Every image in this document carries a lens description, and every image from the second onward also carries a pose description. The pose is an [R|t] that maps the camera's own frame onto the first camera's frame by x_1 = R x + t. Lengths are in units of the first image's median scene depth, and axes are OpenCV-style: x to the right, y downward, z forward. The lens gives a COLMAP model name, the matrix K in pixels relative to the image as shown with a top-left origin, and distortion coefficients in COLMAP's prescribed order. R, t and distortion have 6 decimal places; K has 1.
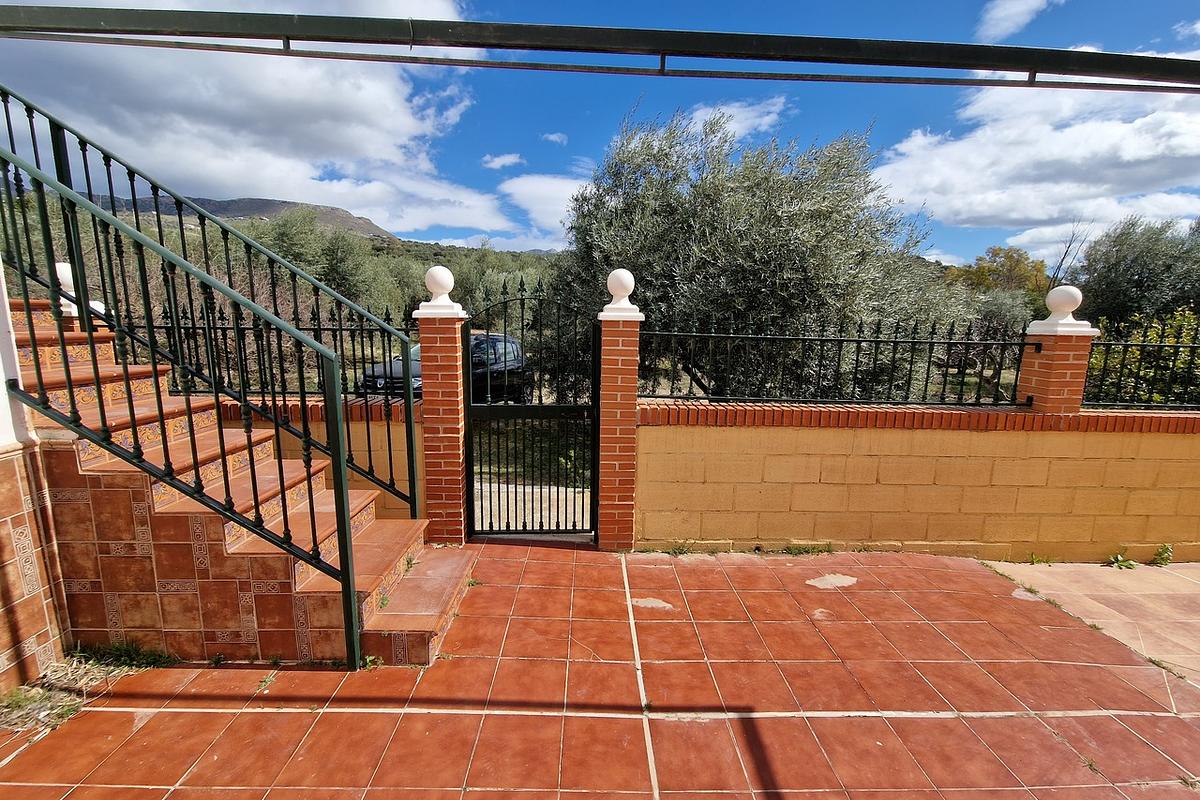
lens RADIAL K [[493.6, 0, 595.5], [0, 493.6, 396.3], [0, 0, 1]] dist [0.000598, 0.000067]
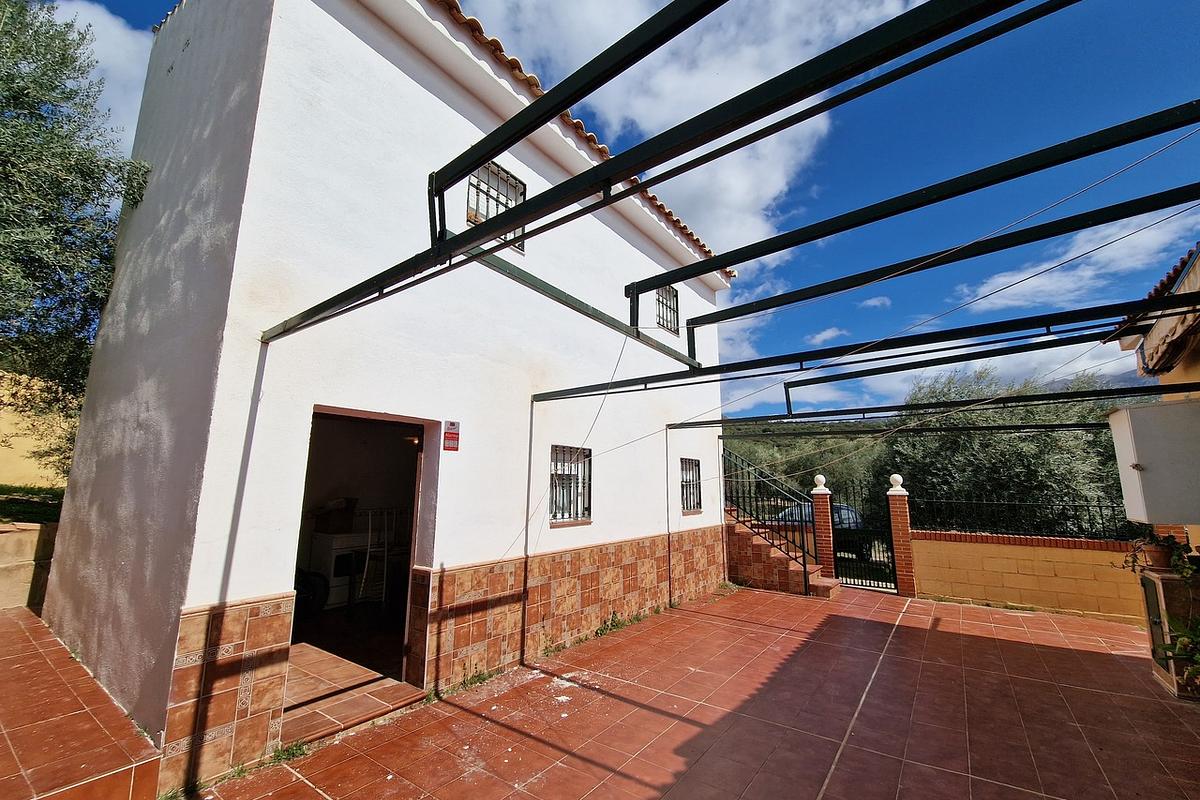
lens RADIAL K [[493.6, 0, 595.5], [0, 493.6, 396.3], [0, 0, 1]] dist [0.000598, 0.000067]
pose [[0.811028, -0.112305, -0.574126, 0.301175], [-0.092064, 0.944669, -0.314840, 0.304613], [0.577717, 0.308201, 0.755814, -1.933900]]
